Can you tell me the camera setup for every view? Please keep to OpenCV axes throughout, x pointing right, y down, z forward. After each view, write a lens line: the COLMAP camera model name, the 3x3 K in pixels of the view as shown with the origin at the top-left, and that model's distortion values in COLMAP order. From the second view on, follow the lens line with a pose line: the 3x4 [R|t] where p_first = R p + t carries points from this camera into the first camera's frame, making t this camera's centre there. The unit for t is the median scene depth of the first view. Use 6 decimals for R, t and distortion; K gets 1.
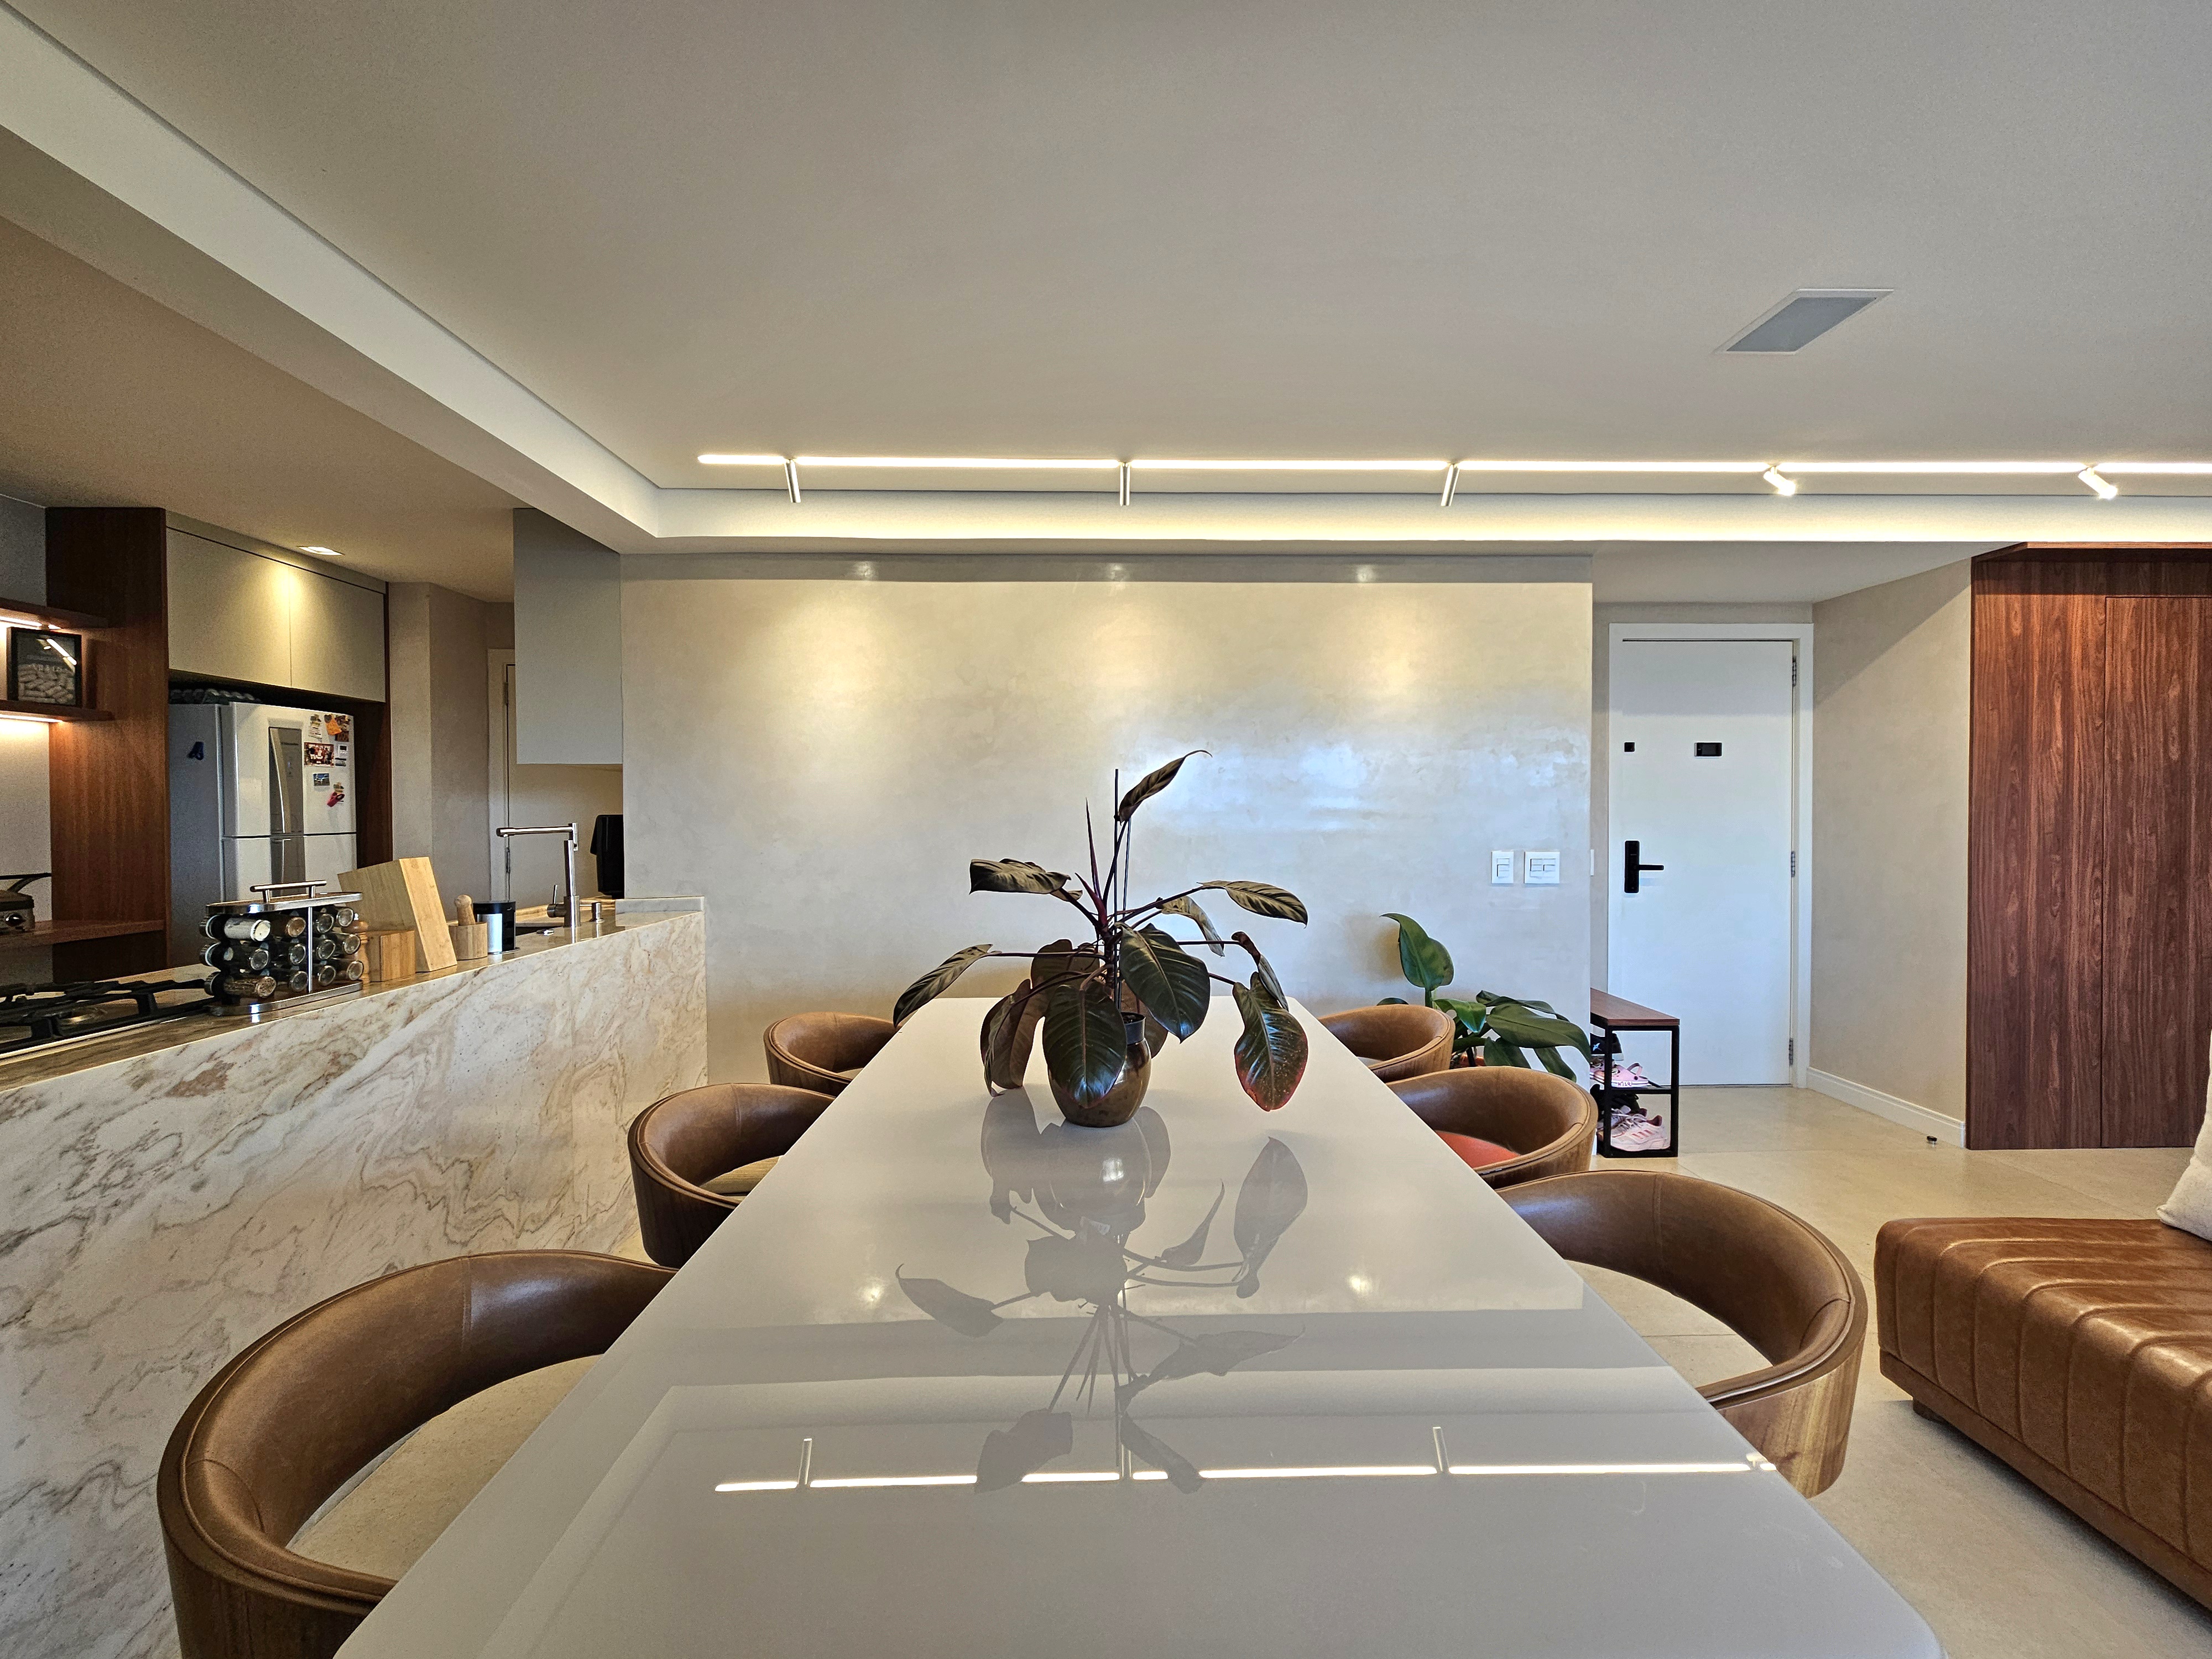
lens RADIAL K [[910.3, 0, 1099.3], [0, 910.3, 824.3], [0, 0, 1]] dist [-0.000318, 0.000200]
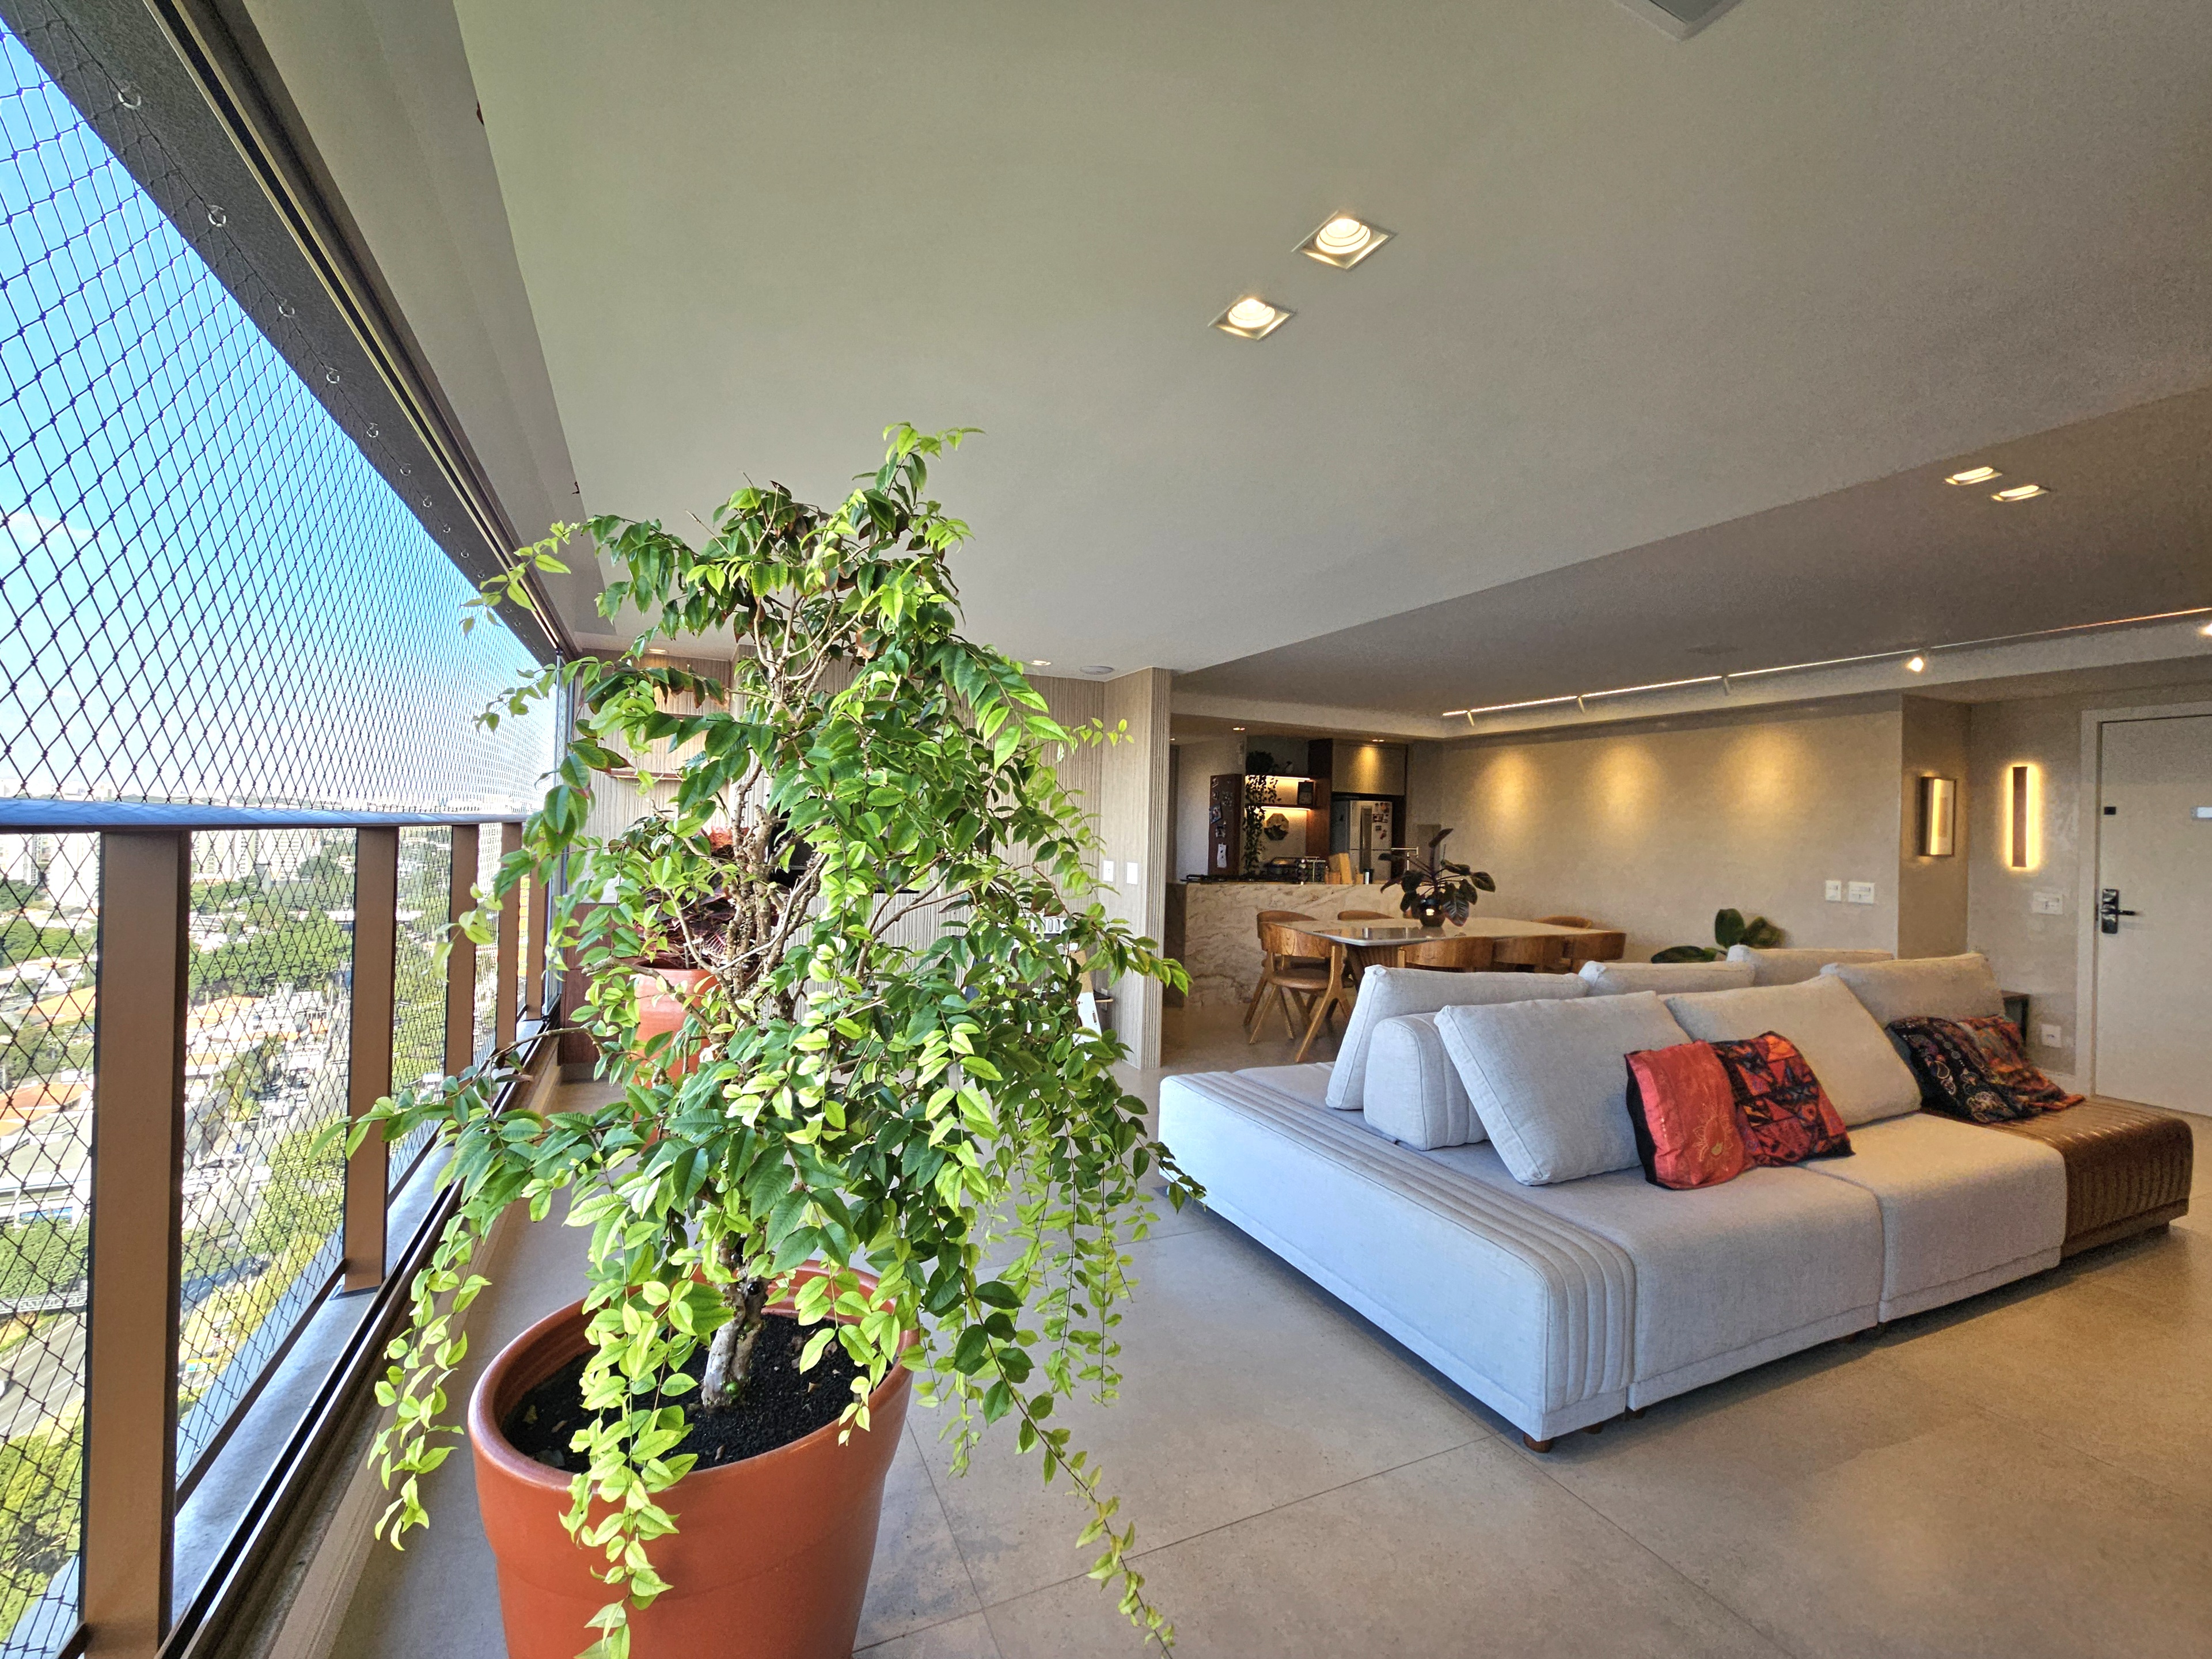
lens RADIAL K [[953.8, 0, 1106.0], [0, 953.8, 829.5], [0, 0, 1]] dist [-0.000639, -0.000084]
pose [[0.401804, 0.011420, -0.915654, 1.479663], [-0.043030, 0.999053, -0.006422, 0.004734], [0.914714, 0.041982, 0.401915, -0.886353]]
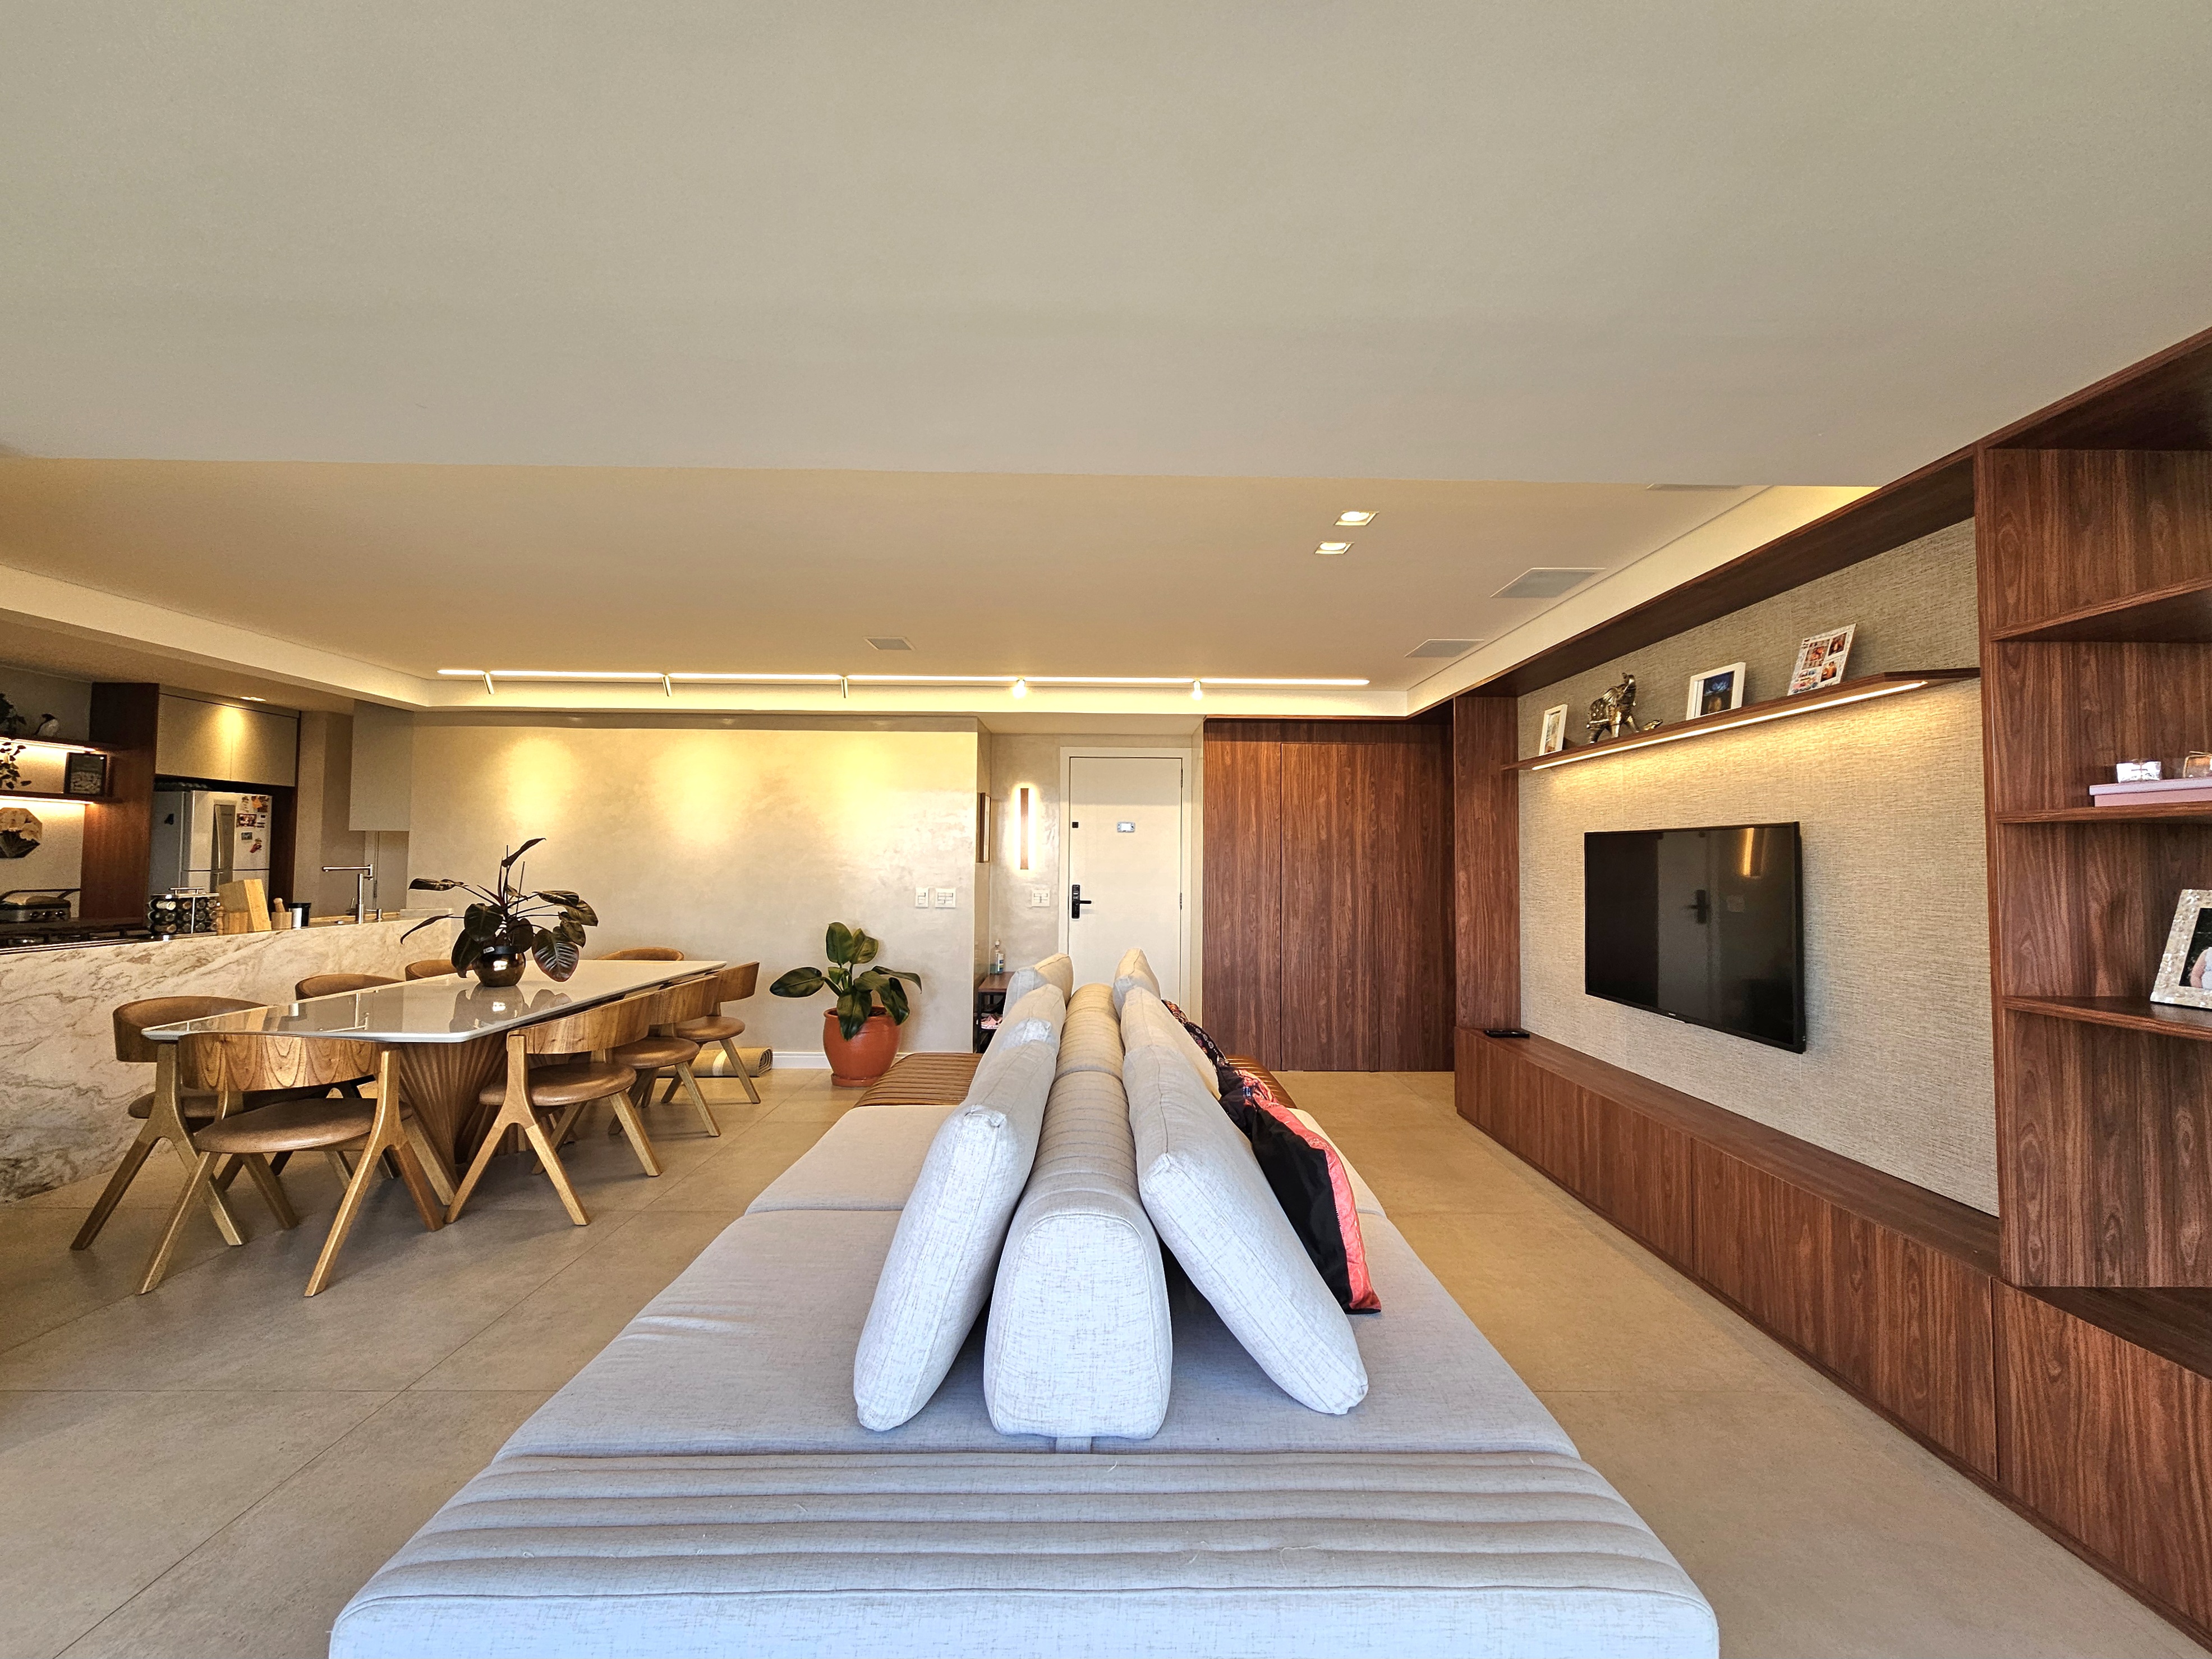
lens RADIAL K [[934.5, 0, 1114.6], [0, 934.5, 825.6], [0, 0, 1]] dist [0.001363, 0.000212]
pose [[0.999853, 0.012093, -0.012150, 0.823030], [-0.012713, 0.998548, -0.052340, -0.000262], [0.011500, 0.052487, 0.998555, -0.750000]]
